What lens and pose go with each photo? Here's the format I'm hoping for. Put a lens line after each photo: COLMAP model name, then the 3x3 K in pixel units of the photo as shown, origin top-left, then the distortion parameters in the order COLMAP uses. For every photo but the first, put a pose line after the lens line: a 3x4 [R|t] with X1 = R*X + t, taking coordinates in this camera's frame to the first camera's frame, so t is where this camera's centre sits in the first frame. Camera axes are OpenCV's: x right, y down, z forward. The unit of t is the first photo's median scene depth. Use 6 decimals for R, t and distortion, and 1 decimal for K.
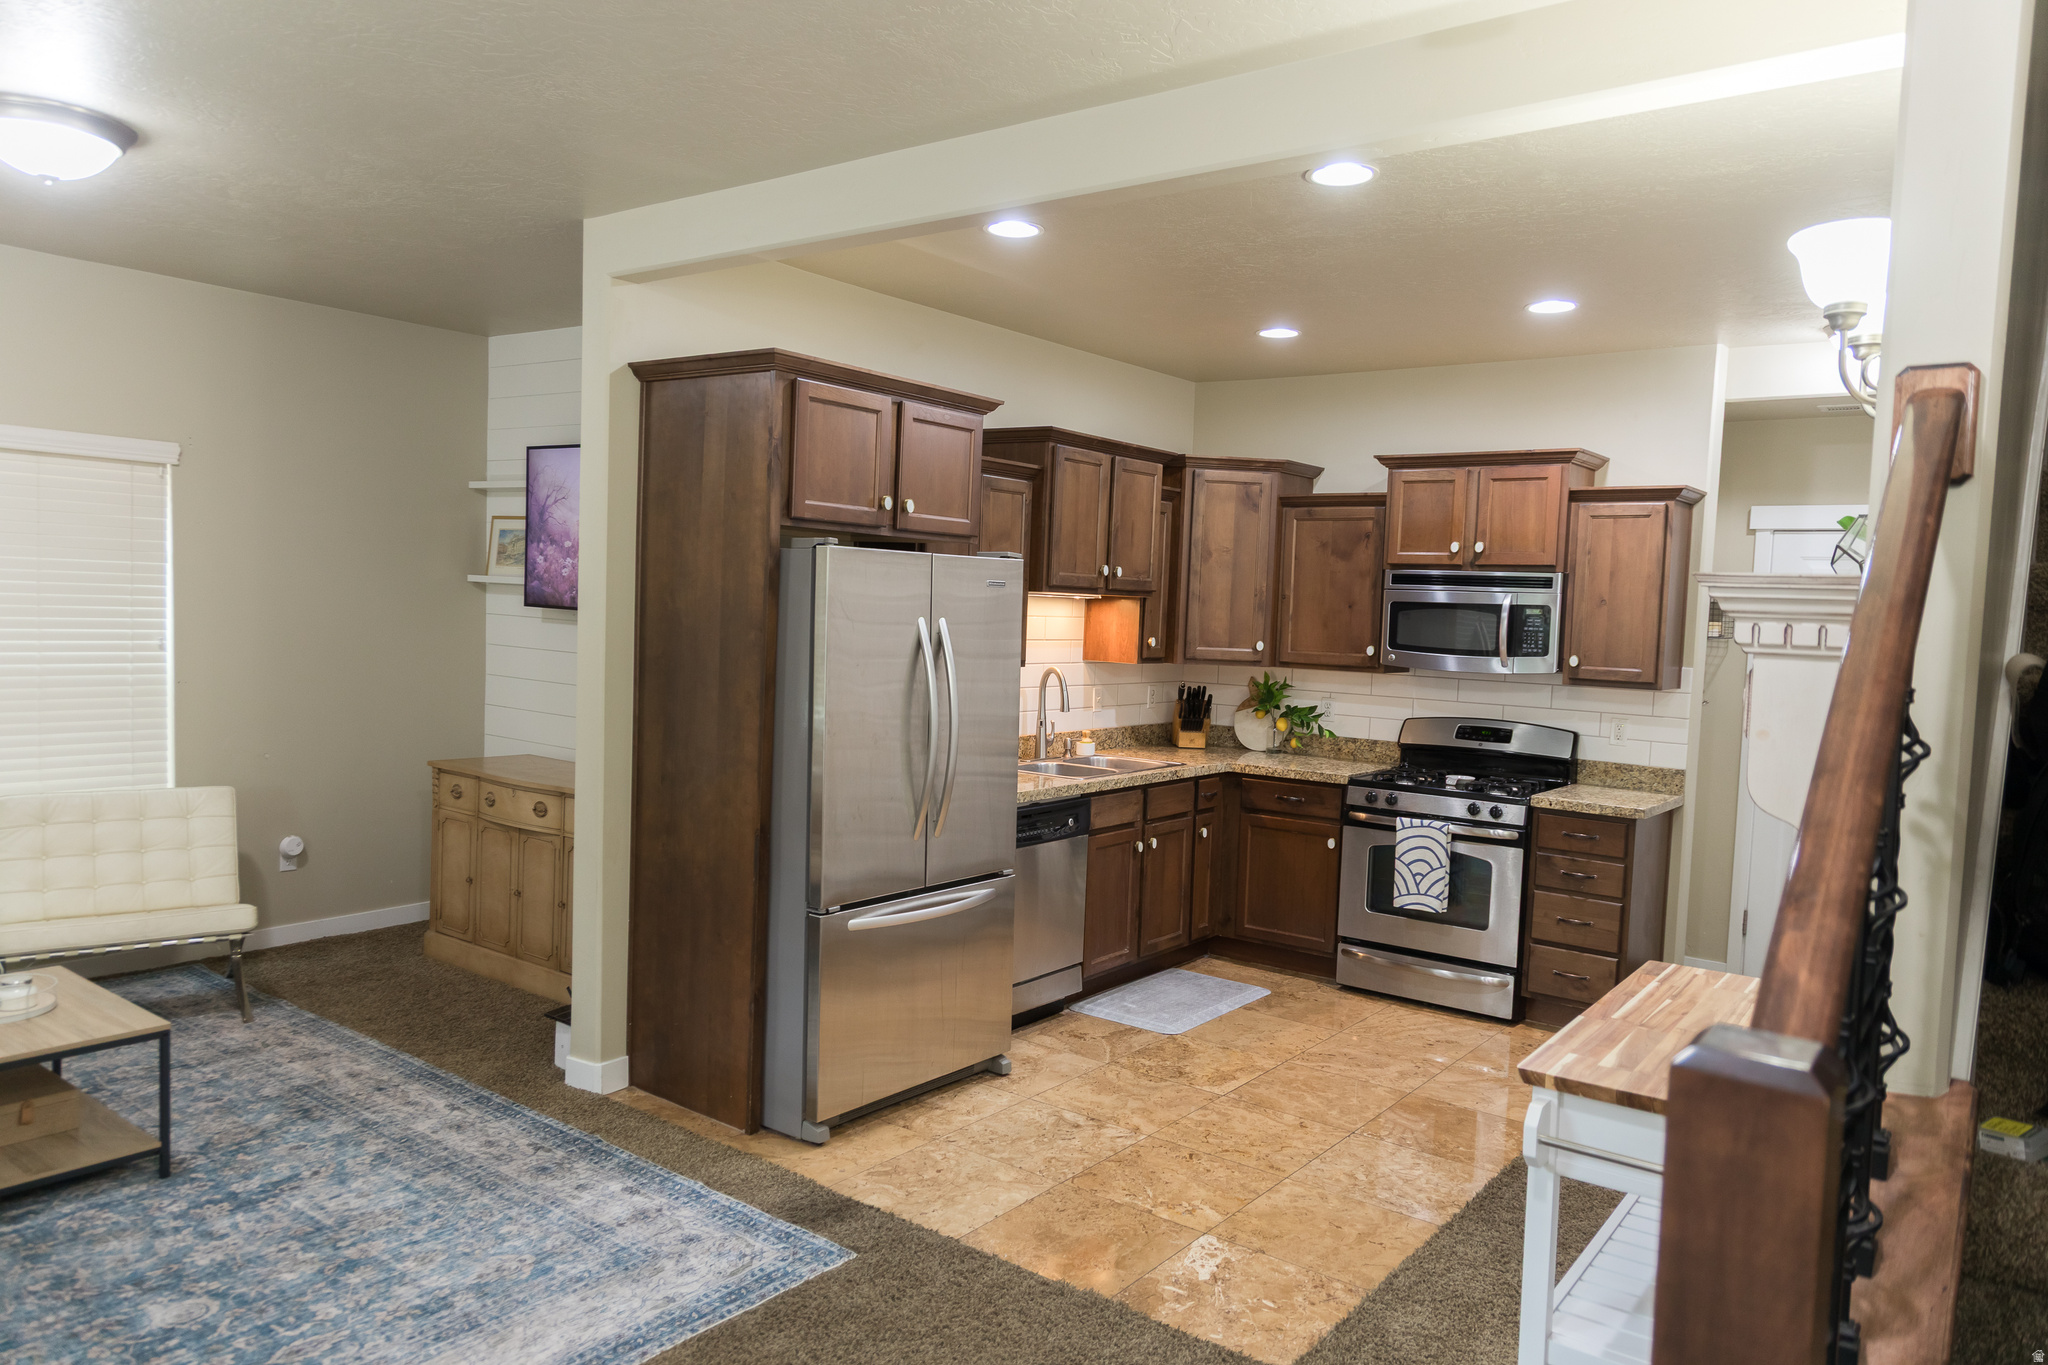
lens RADIAL K [[1373.6, 0, 1023.9], [0, 1373.6, 688.9], [0, 0, 1]] dist [0.005669, -0.003963]
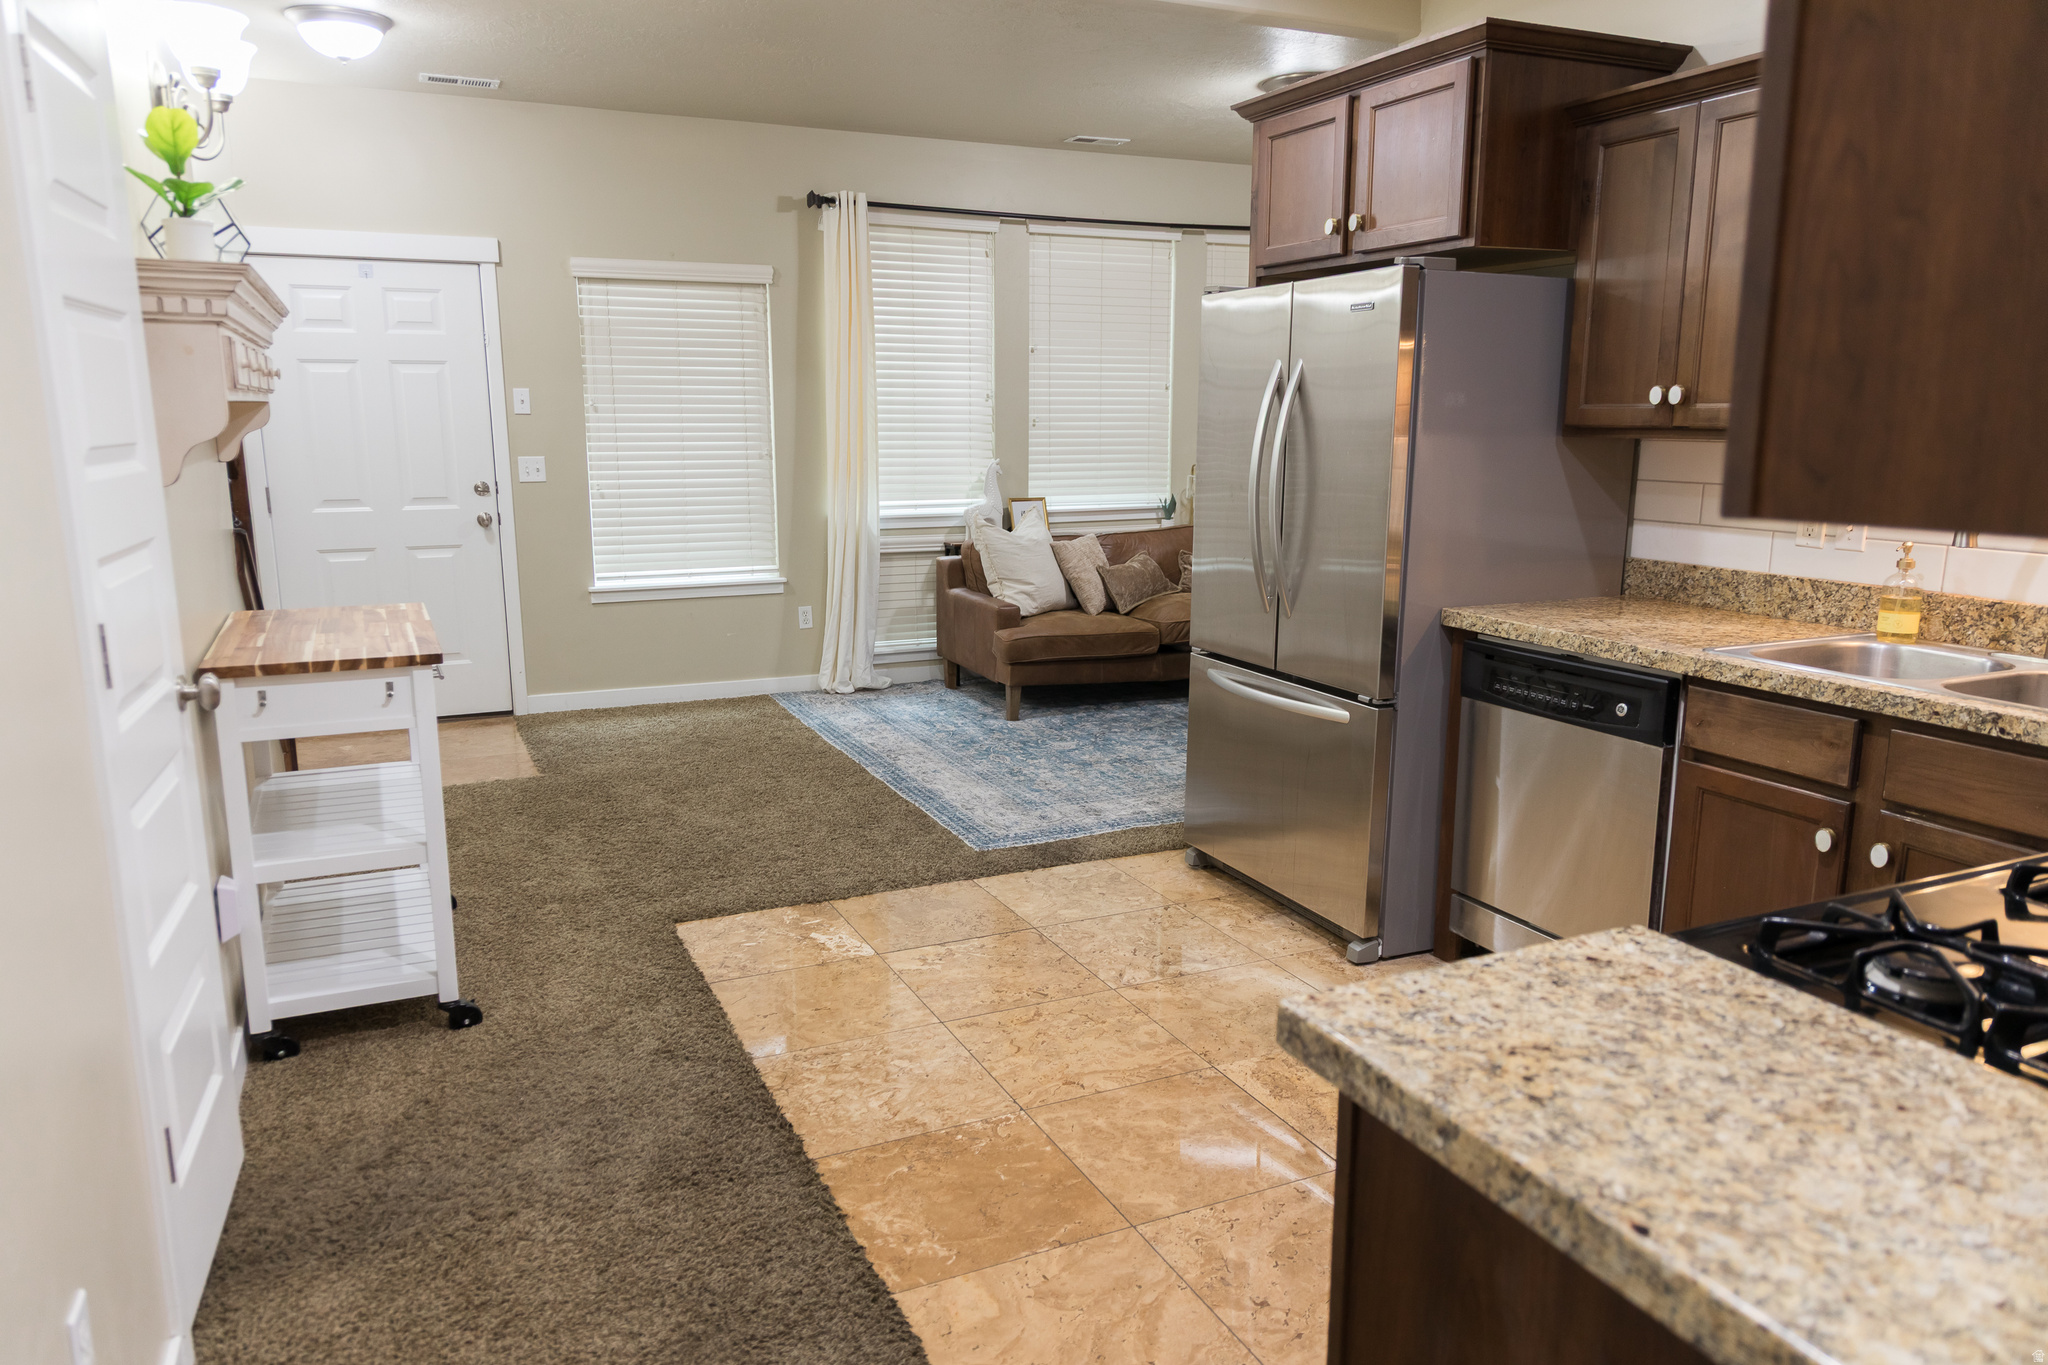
lens RADIAL K [[1373.6, 0, 1018.6], [0, 1373.6, 691.8], [0, 0, 1]] dist [0.005669, -0.003963]
pose [[-0.467903, 0.139765, -0.872658, 0.623726], [-0.072179, 0.978074, 0.195349, -0.003261], [0.880828, 0.154392, -0.447556, 0.996345]]
